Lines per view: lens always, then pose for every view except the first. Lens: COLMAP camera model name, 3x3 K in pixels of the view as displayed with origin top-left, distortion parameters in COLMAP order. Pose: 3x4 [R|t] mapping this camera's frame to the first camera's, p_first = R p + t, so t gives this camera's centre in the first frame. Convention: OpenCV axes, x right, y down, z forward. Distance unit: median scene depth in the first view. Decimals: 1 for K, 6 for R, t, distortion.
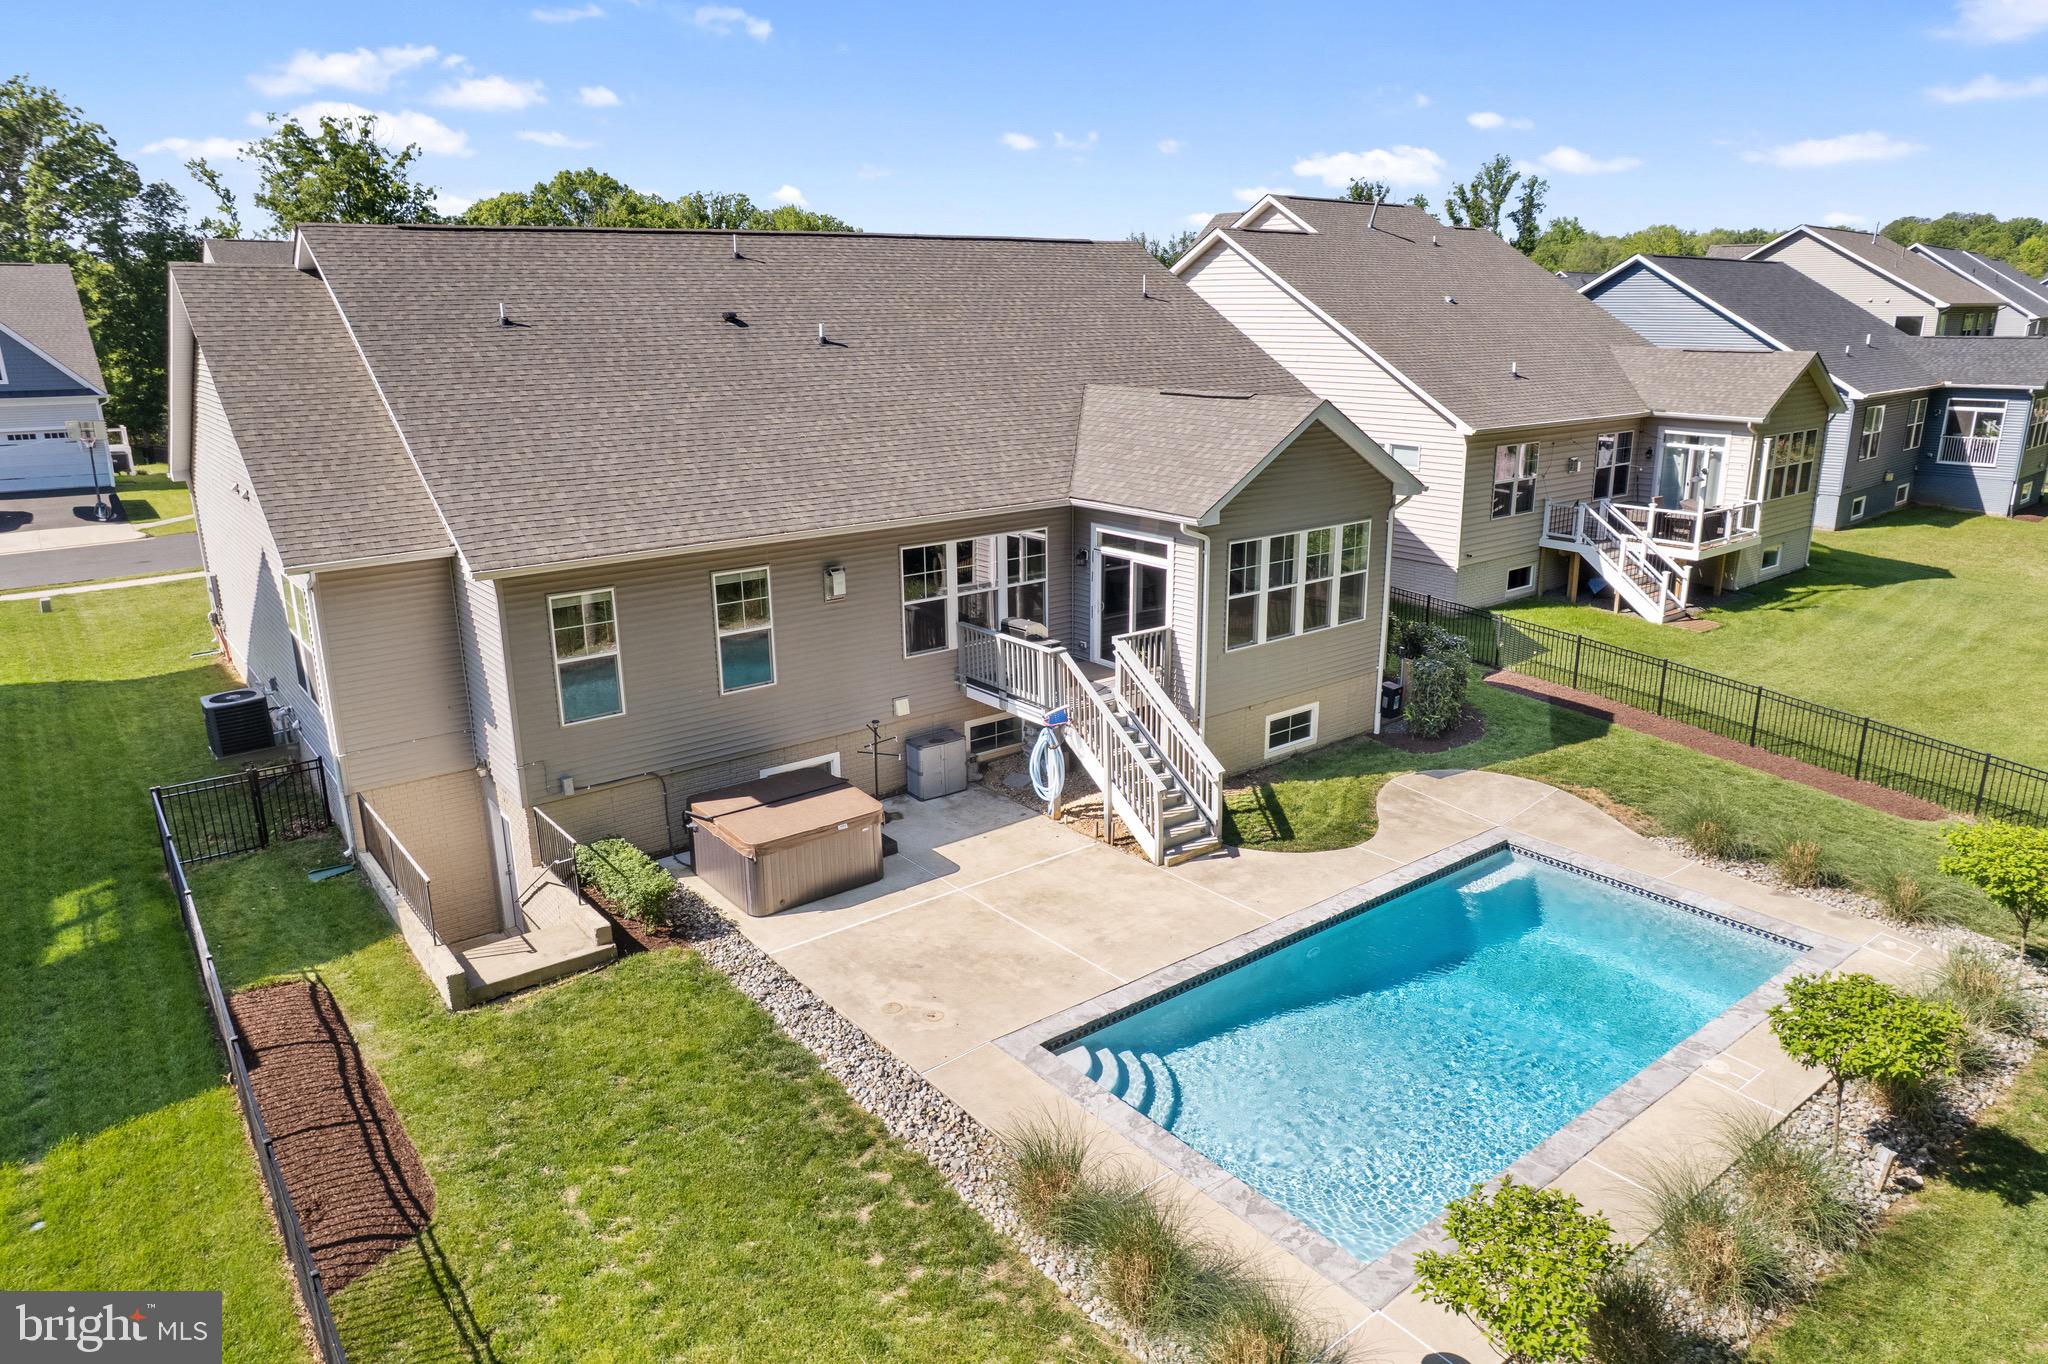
lens RADIAL K [[1288.9, 0, 1026.7], [0, 1288.9, 681.8], [0, 0, 1]] dist [-0.035716, 0.005694]
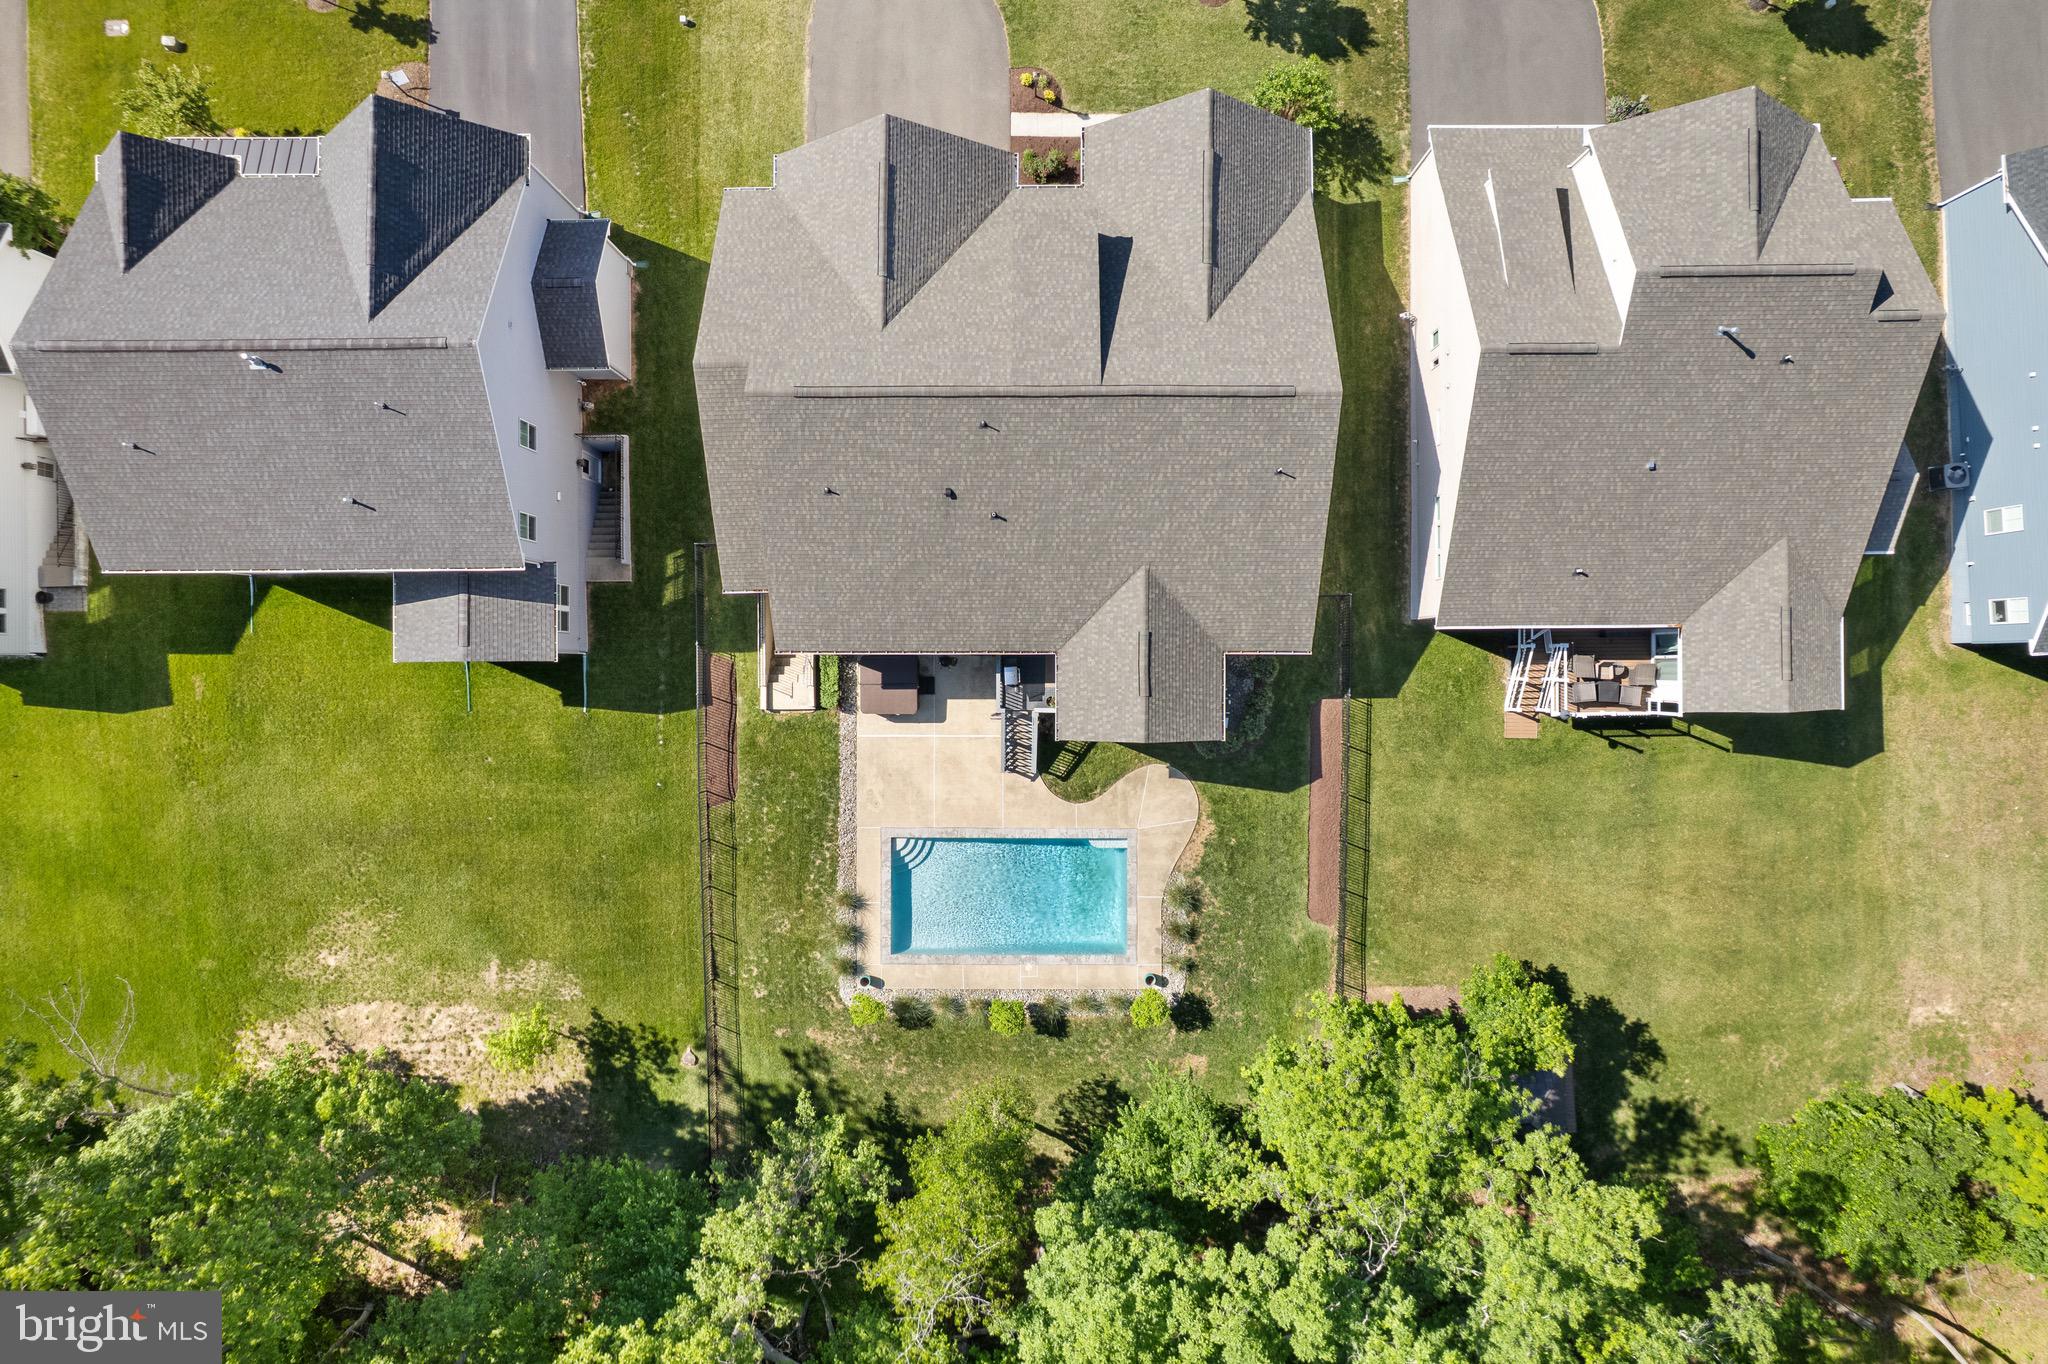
lens RADIAL K [[1288.9, 0, 1022.8], [0, 1288.9, 680.8], [0, 0, 1]] dist [-0.035716, 0.005694]
pose [[0.788868, 0.614562, -0.000302, 0.026419], [-0.178136, 0.229130, 0.956957, -2.694654], [0.588178, -0.754859, 0.290230, 0.436137]]
